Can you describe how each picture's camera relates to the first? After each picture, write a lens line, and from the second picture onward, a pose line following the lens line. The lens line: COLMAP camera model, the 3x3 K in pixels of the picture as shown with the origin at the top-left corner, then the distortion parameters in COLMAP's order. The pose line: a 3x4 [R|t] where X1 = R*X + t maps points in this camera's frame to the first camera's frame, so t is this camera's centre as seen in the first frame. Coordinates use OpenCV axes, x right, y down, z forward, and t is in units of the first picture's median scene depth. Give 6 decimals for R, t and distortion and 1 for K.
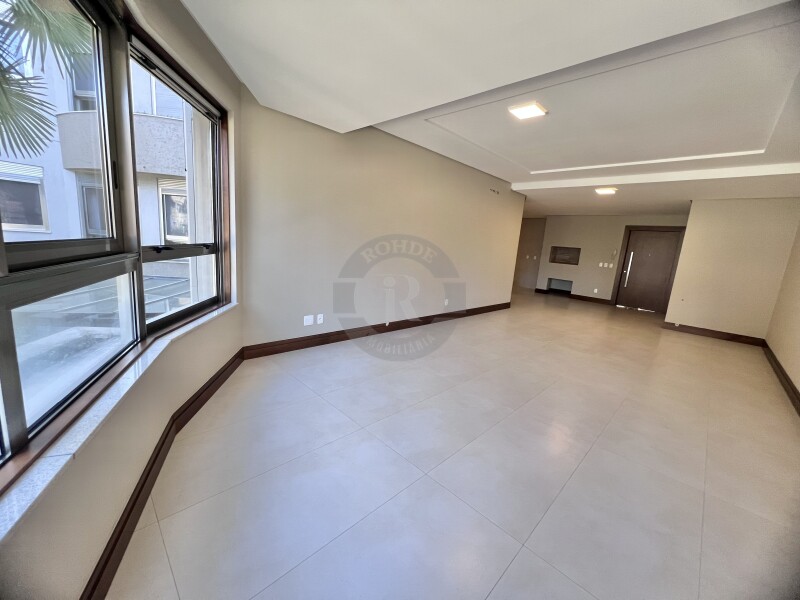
lens RADIAL K [[319.3, 0, 400.0], [0, 319.3, 300.0], [0, 0, 1]] dist [-0.001601, -0.000523]
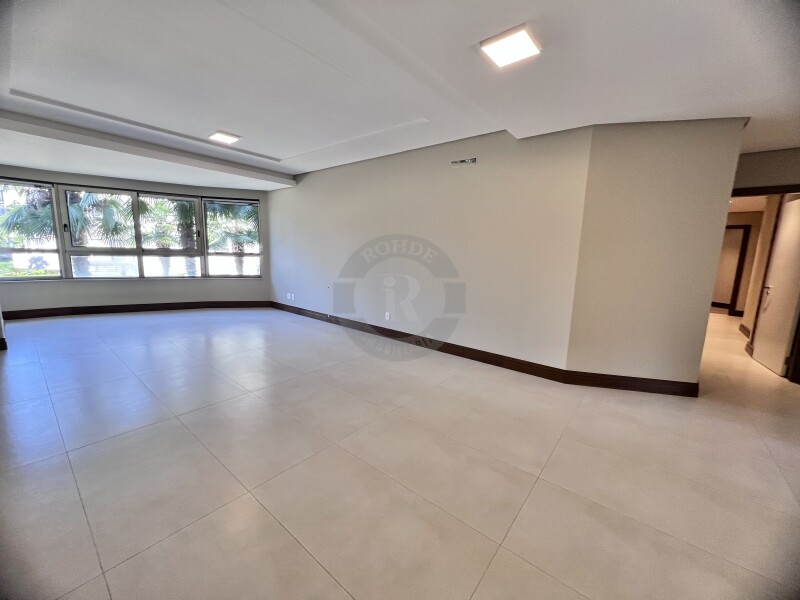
lens RADIAL K [[319.3, 0, 400.0], [0, 319.3, 300.0], [0, 0, 1]] dist [-0.001601, -0.000523]
pose [[0.100829, 0.082158, -0.991506, 2.103501], [-0.199553, 0.978002, 0.060746, -0.196846], [0.974686, 0.191733, 0.115006, 1.940233]]
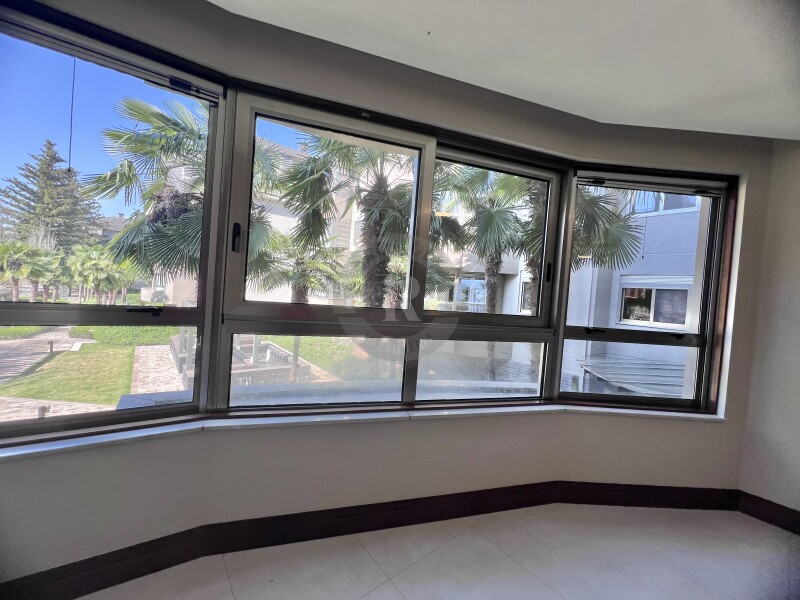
lens RADIAL K [[319.3, 0, 400.0], [0, 319.3, 300.0], [0, 0, 1]] dist [-0.001601, -0.000523]
pose [[-0.098038, -0.057628, -0.993513, 0.304718], [-0.256130, 0.966153, -0.030767, -0.040256], [0.961658, 0.251452, -0.109480, 0.320254]]
